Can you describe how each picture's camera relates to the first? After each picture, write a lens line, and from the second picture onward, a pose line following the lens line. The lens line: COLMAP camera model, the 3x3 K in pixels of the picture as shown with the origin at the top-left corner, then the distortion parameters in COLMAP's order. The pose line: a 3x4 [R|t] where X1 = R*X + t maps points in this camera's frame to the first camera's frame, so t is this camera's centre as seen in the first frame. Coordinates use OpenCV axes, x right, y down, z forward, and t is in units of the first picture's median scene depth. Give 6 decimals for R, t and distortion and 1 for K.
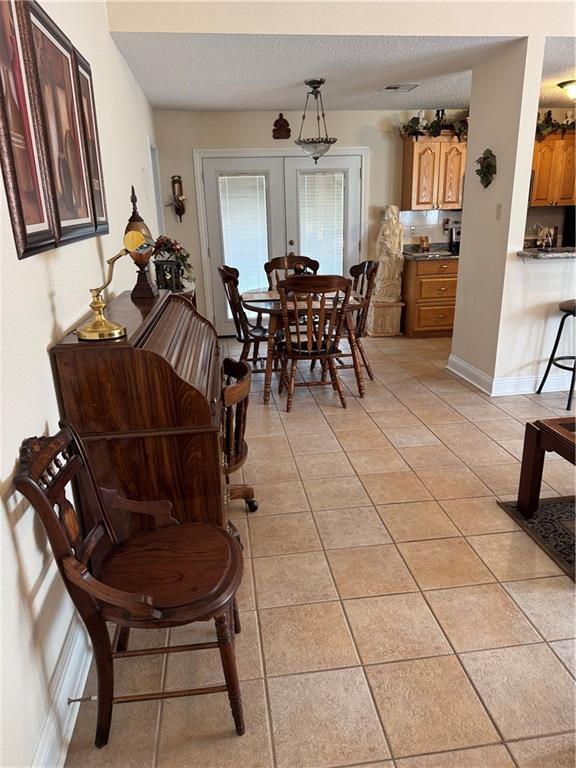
lens RADIAL K [[541.3, 0, 288.9], [0, 541.3, 386.5], [0, 0, 1]] dist [0.031554, -0.031139]
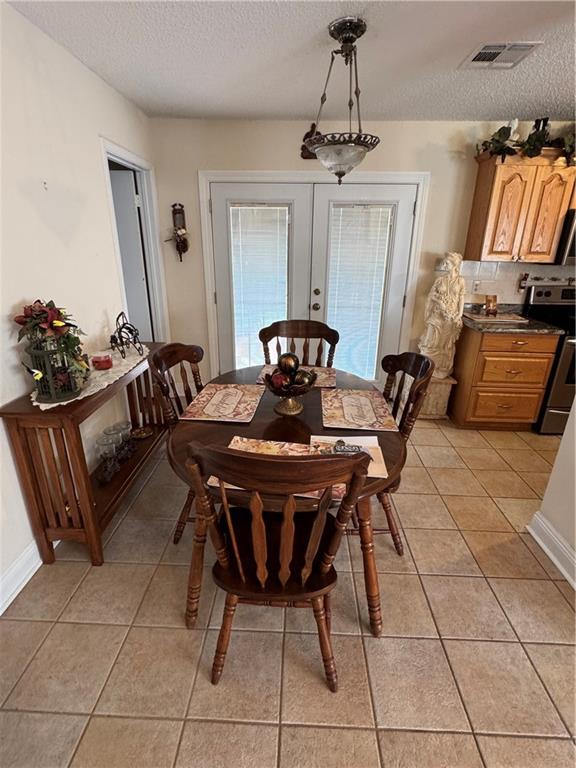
lens RADIAL K [[379.0, 0, 290.5], [0, 379.0, 379.7], [0, 0, 1]] dist [-0.001890, 0.002058]
pose [[0.985598, 0.094595, -0.140169, 0.059463], [-0.089562, 0.995104, 0.041805, -0.164503], [0.143438, -0.028649, 0.989245, 0.455803]]
